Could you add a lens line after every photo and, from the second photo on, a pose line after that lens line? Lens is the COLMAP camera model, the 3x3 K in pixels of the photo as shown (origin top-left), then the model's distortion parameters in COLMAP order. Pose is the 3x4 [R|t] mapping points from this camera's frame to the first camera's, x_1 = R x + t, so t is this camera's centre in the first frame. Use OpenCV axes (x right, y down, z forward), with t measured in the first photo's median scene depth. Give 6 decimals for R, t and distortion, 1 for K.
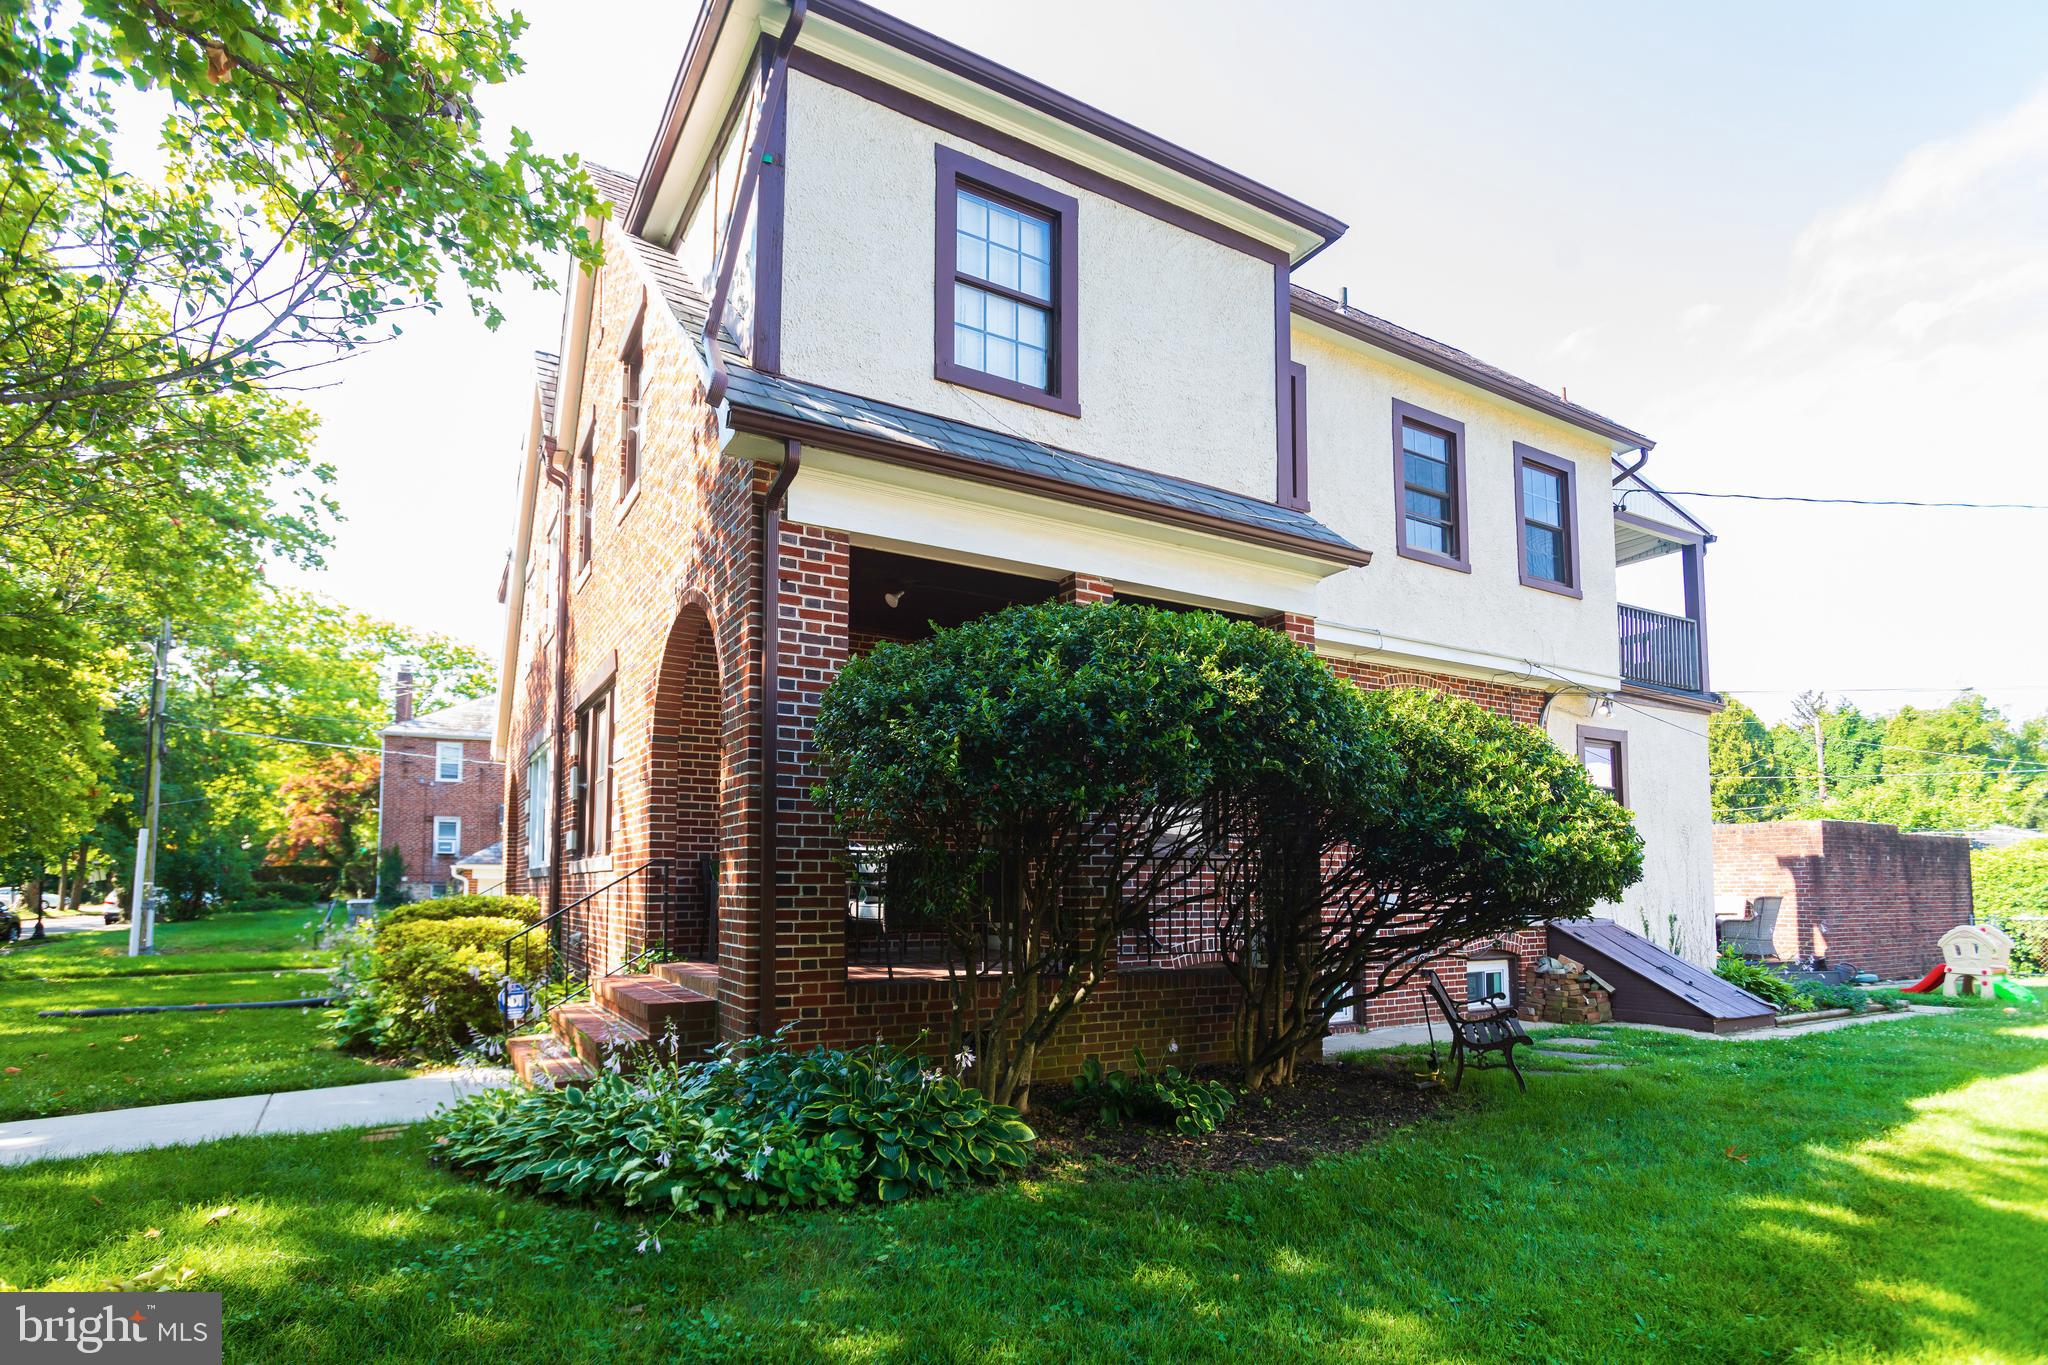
lens RADIAL K [[1058.6, 0, 1024.0], [0, 1058.6, 682.5], [0, 0, 1]] dist [-0.005429, 0.000180]
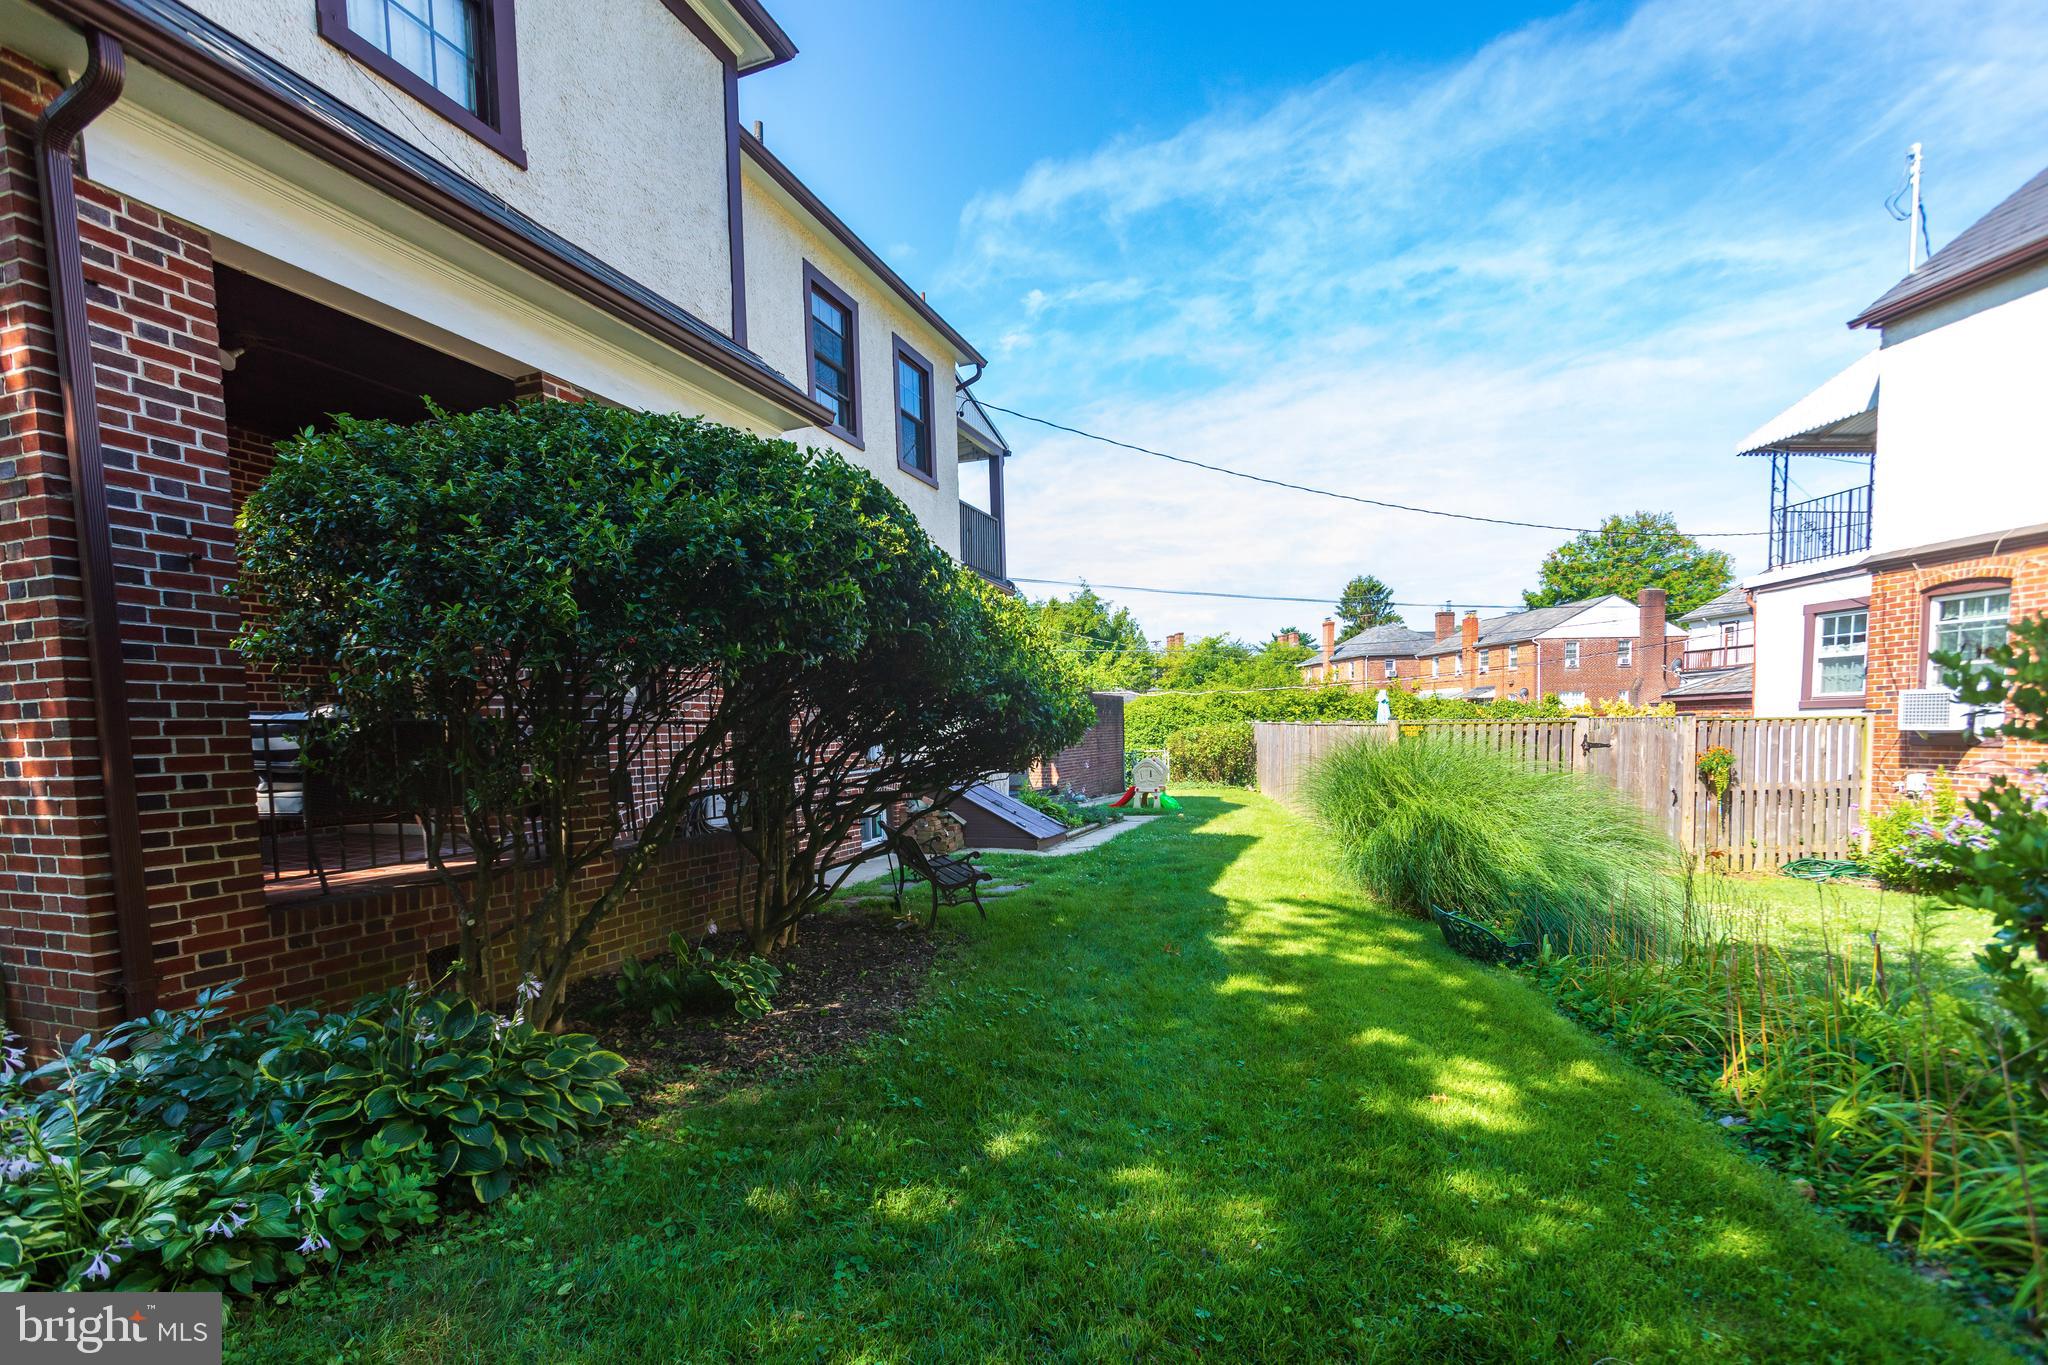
lens RADIAL K [[990.5, 0, 1015.0], [0, 990.5, 717.8], [0, 0, 1]] dist [-0.001142, 0.007667]
pose [[0.786725, -0.011199, 0.617202, -0.164979], [-0.094277, 0.985927, 0.138061, 0.020578], [-0.610062, -0.166804, 0.774597, 0.191387]]
